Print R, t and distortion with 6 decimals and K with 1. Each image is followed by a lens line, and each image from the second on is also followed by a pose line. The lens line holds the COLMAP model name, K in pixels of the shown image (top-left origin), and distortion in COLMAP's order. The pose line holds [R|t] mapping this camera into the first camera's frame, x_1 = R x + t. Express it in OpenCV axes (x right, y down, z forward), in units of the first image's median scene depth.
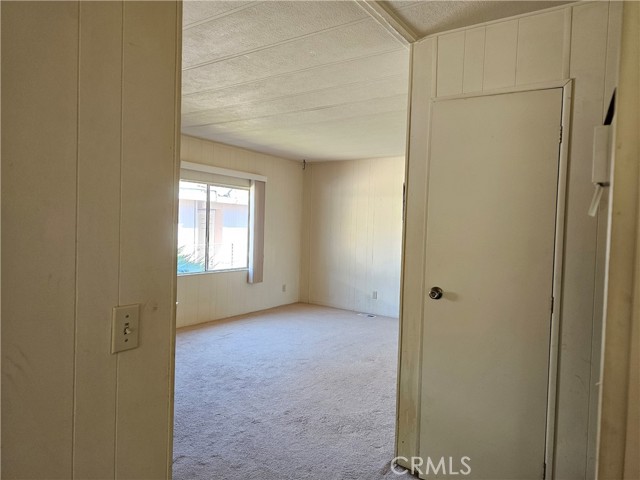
lens RADIAL K [[430.5, 0, 322.5], [0, 430.5, 238.3], [0, 0, 1]] dist [0.055439, -0.038909]
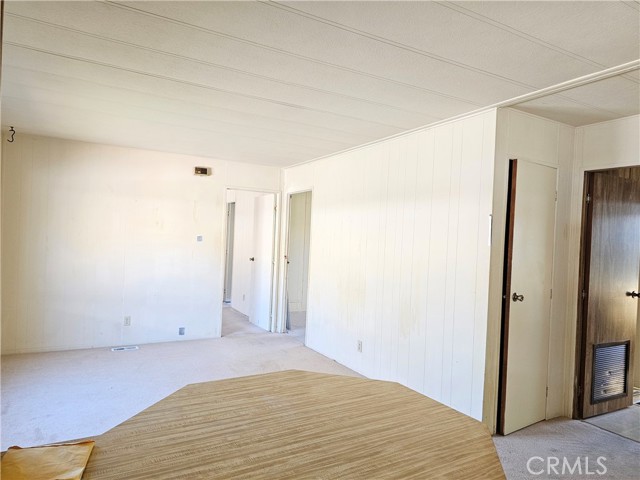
lens RADIAL K [[430.5, 0, 324.8], [0, 430.5, 240.9], [0, 0, 1]] dist [0.055439, -0.038909]
pose [[0.425718, -0.015594, 0.904721, -0.441675], [0.001012, 0.999859, 0.016757, -0.027250], [-0.904855, -0.006218, 0.425674, 0.336223]]
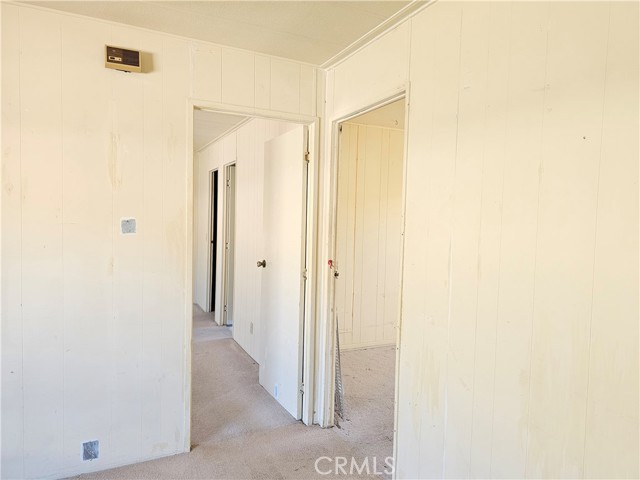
lens RADIAL K [[430.5, 0, 317.6], [0, 430.5, 242.0], [0, 0, 1]] dist [0.055439, -0.038909]
pose [[0.489160, -0.059459, 0.870165, -0.007754], [0.020622, 0.998183, 0.056614, -0.021703], [-0.871951, -0.009748, 0.489497, 0.614736]]
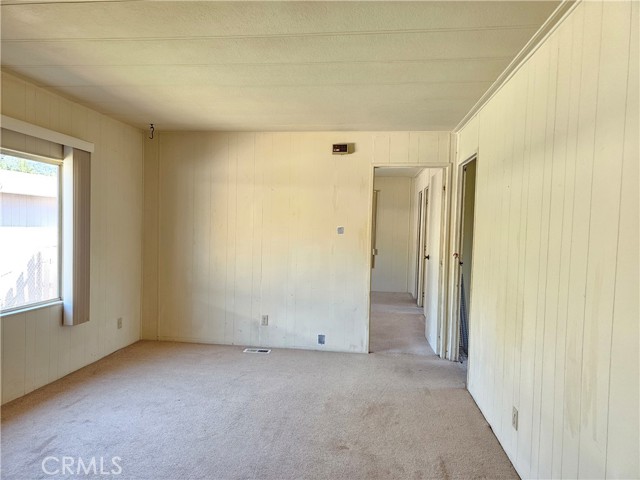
lens RADIAL K [[430.5, 0, 316.6], [0, 430.5, 241.1], [0, 0, 1]] dist [0.055439, -0.038909]
pose [[0.889703, -0.024007, 0.455909, -0.129355], [0.015848, 0.999639, 0.021711, -0.016255], [-0.456265, -0.012091, 0.889762, 0.315016]]
